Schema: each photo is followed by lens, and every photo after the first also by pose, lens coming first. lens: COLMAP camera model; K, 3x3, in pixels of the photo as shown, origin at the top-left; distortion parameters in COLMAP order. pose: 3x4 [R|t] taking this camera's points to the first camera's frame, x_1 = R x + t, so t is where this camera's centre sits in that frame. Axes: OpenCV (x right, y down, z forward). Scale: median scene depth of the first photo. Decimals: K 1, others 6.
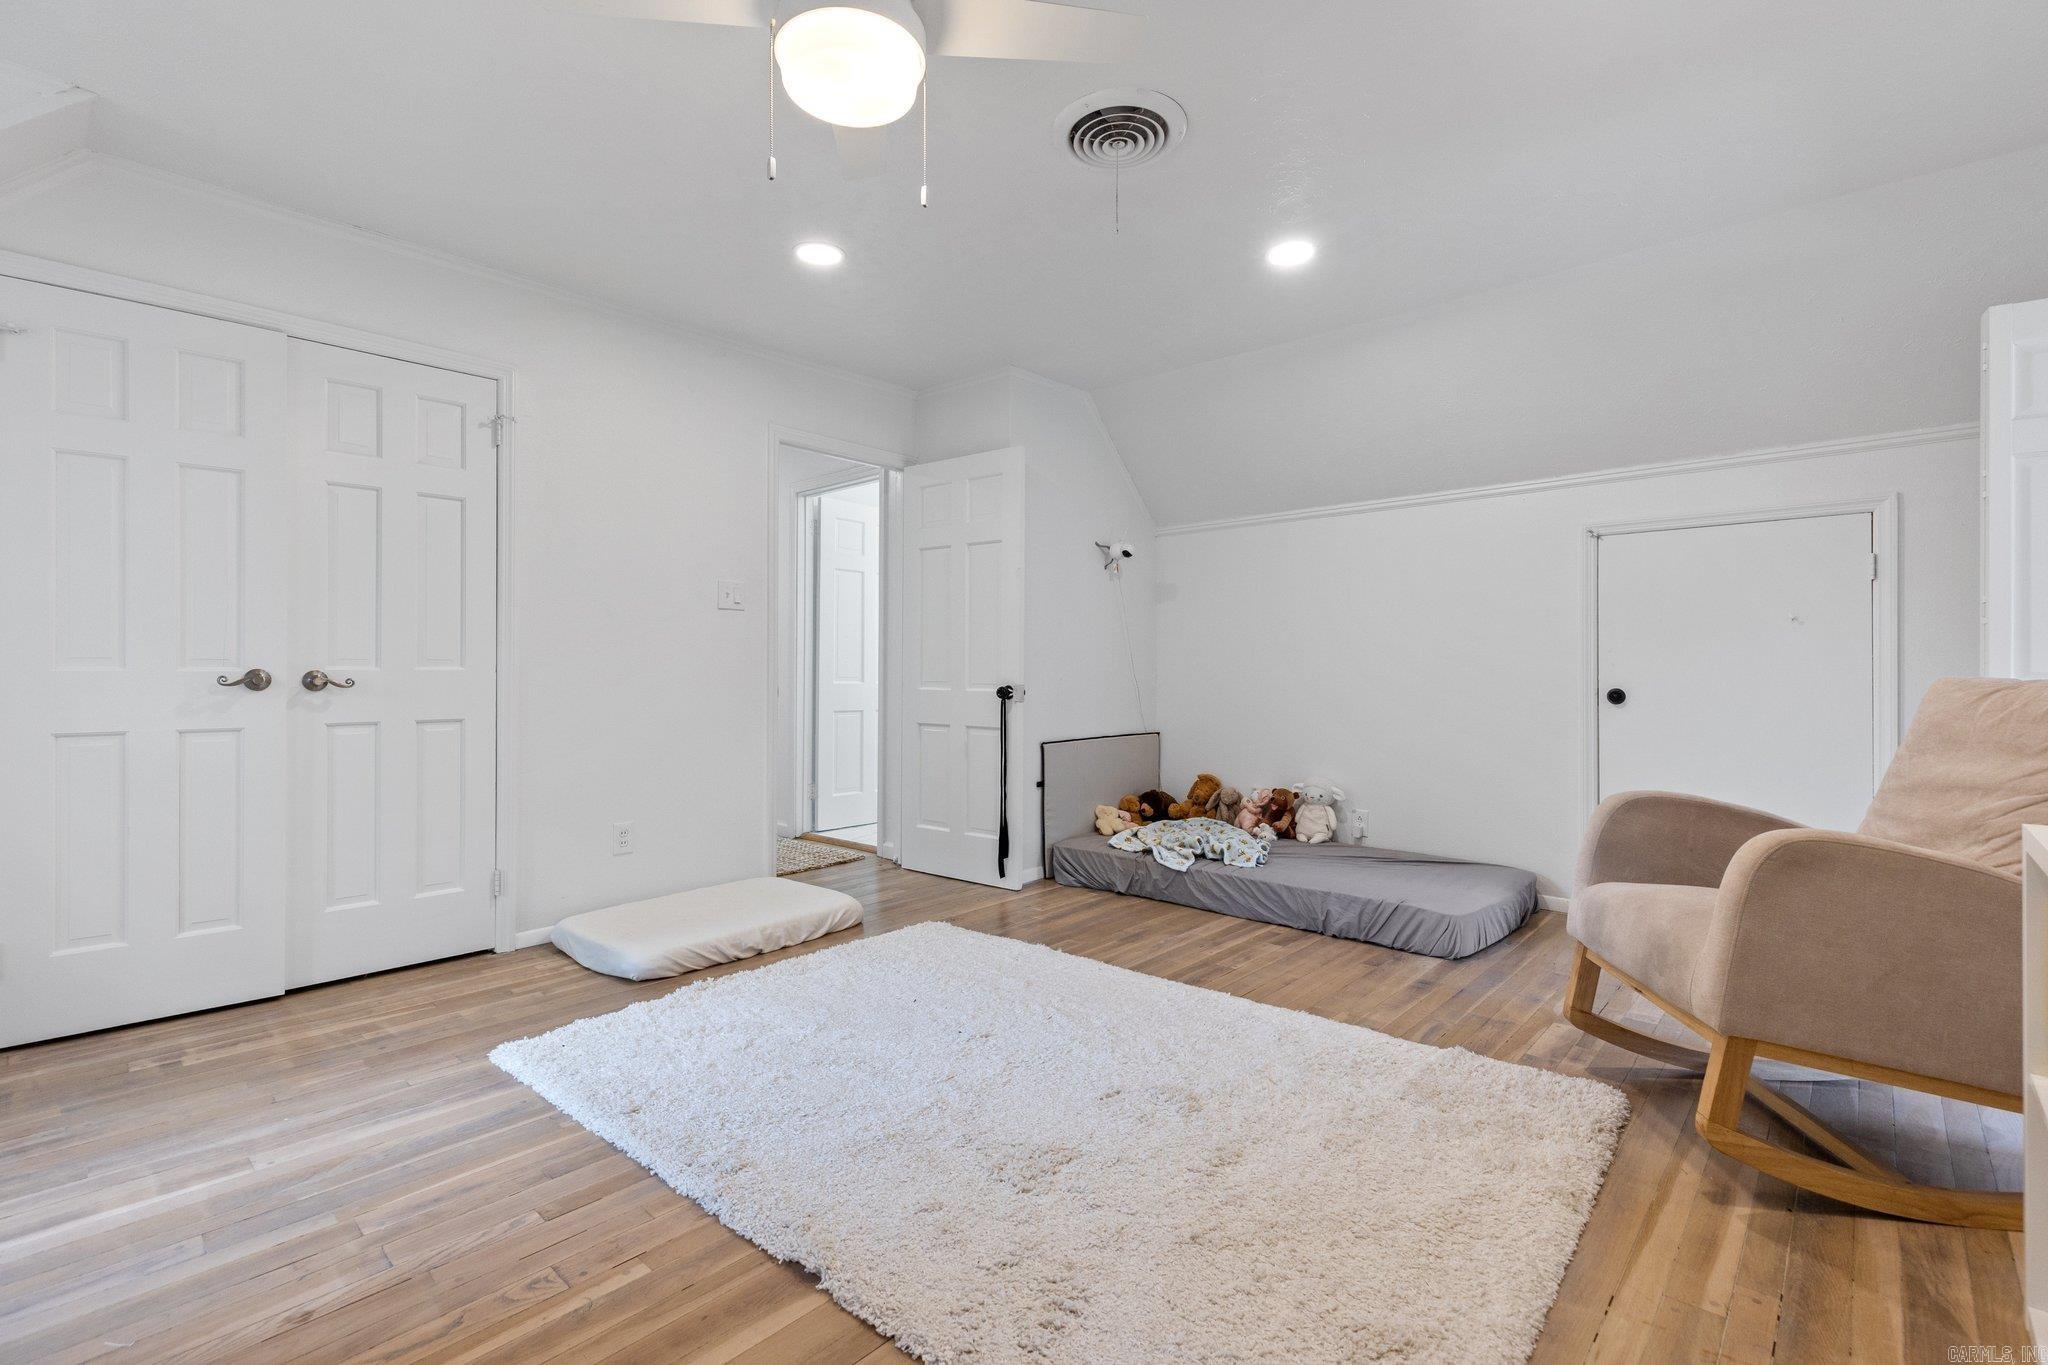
lens RADIAL K [[925.2, 0, 1023.4], [0, 925.2, 671.6], [0, 0, 1]] dist [0.004943, 0.000592]
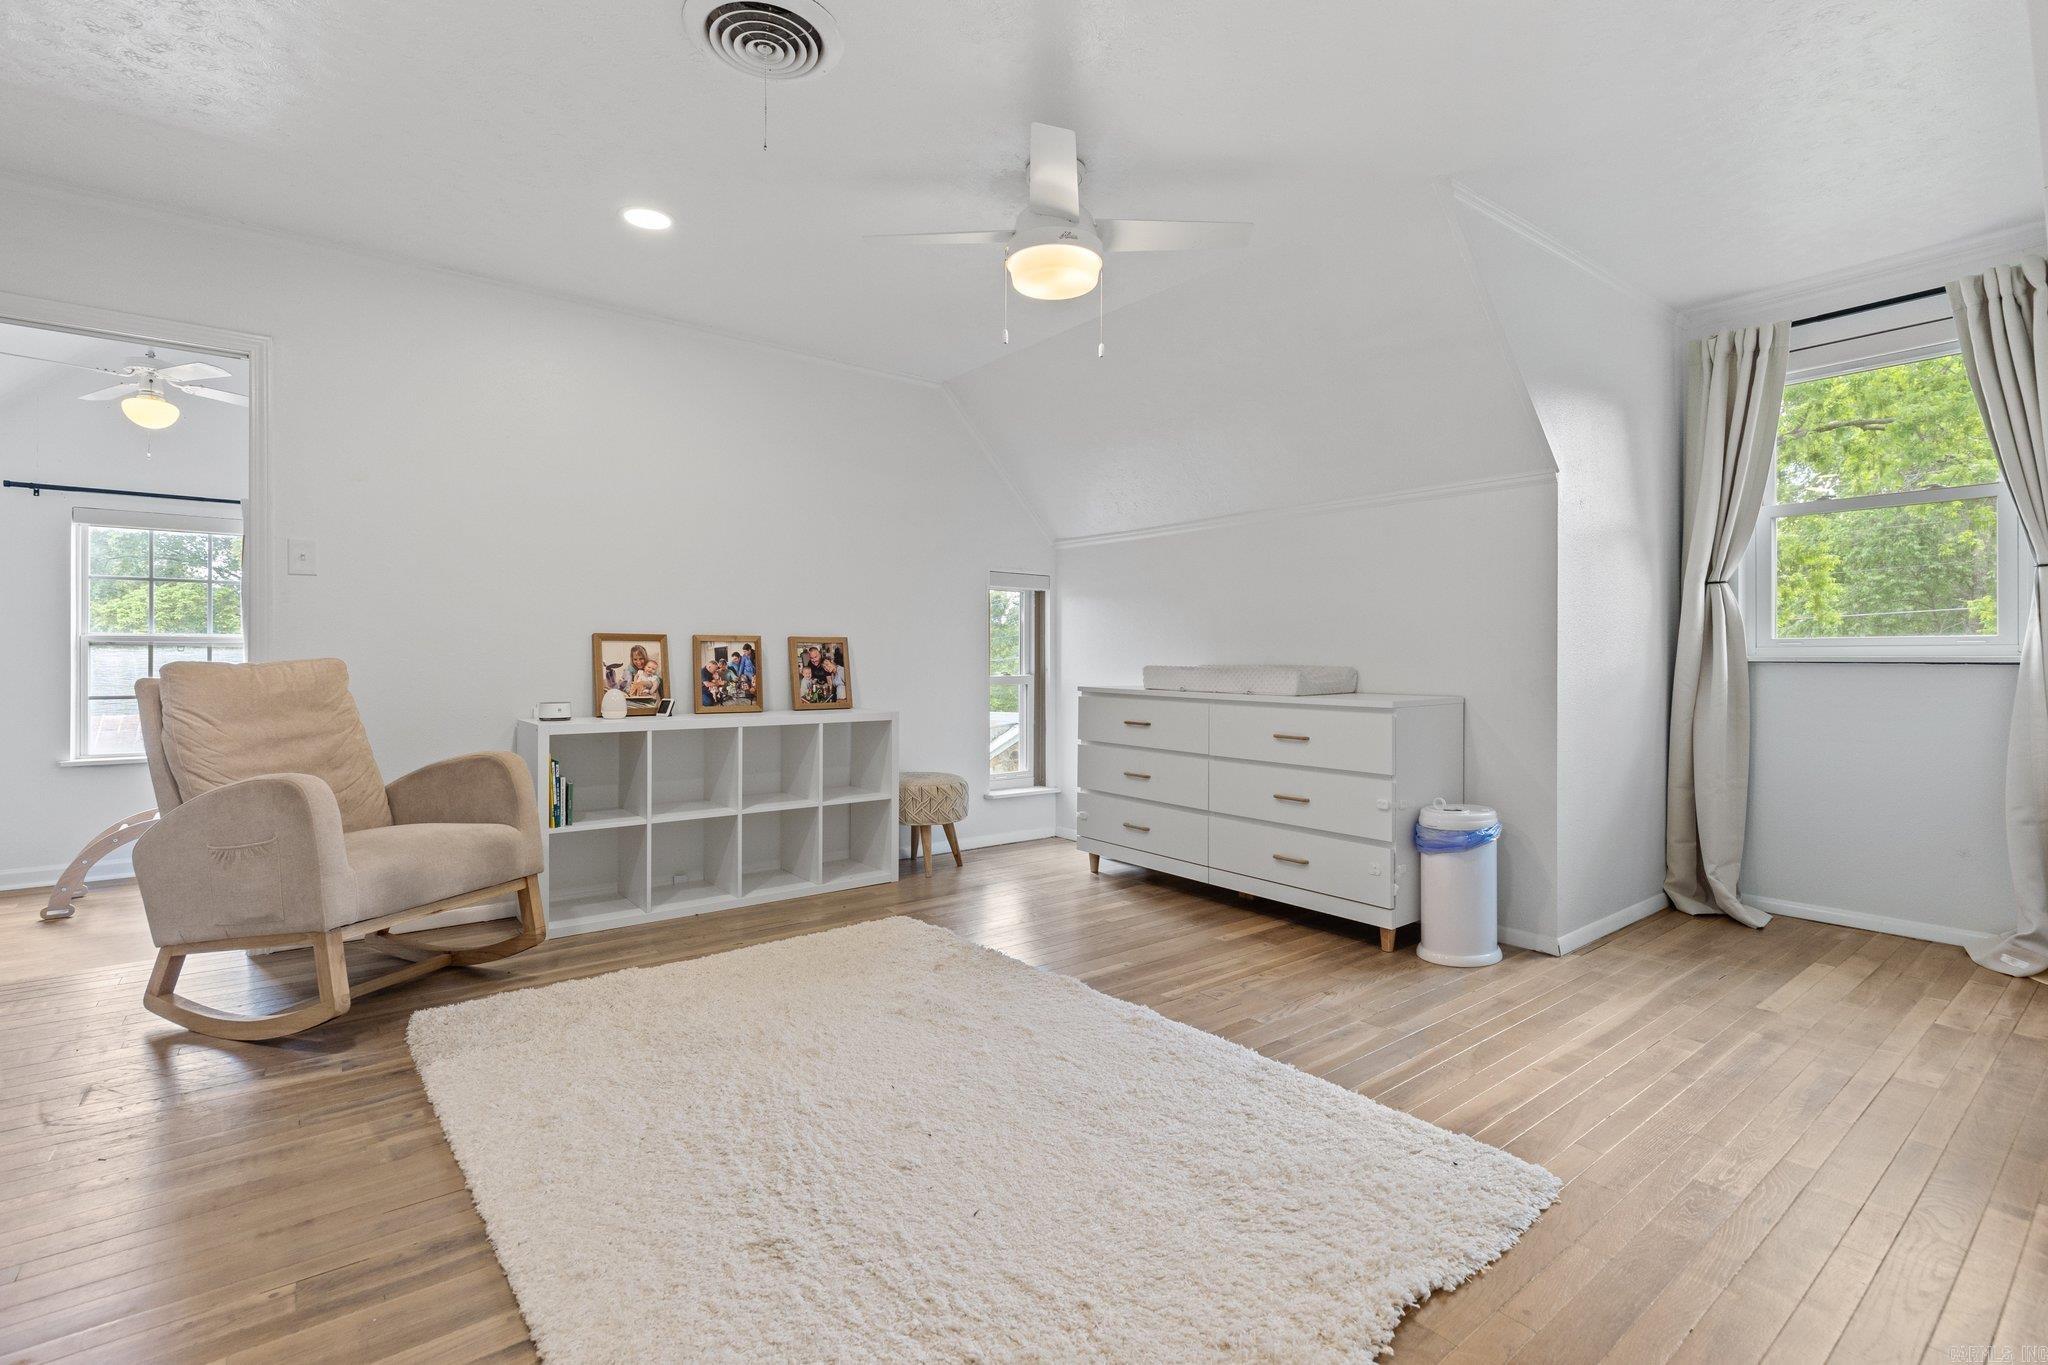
lens RADIAL K [[925.2, 0, 1023.4], [0, 925.2, 671.6], [0, 0, 1]] dist [0.004943, 0.000592]
pose [[-0.987757, -0.005243, 0.155914, -0.378716], [-0.004515, 0.999977, 0.005019, 0.012395], [-0.155937, 0.004254, -0.987758, 2.559014]]
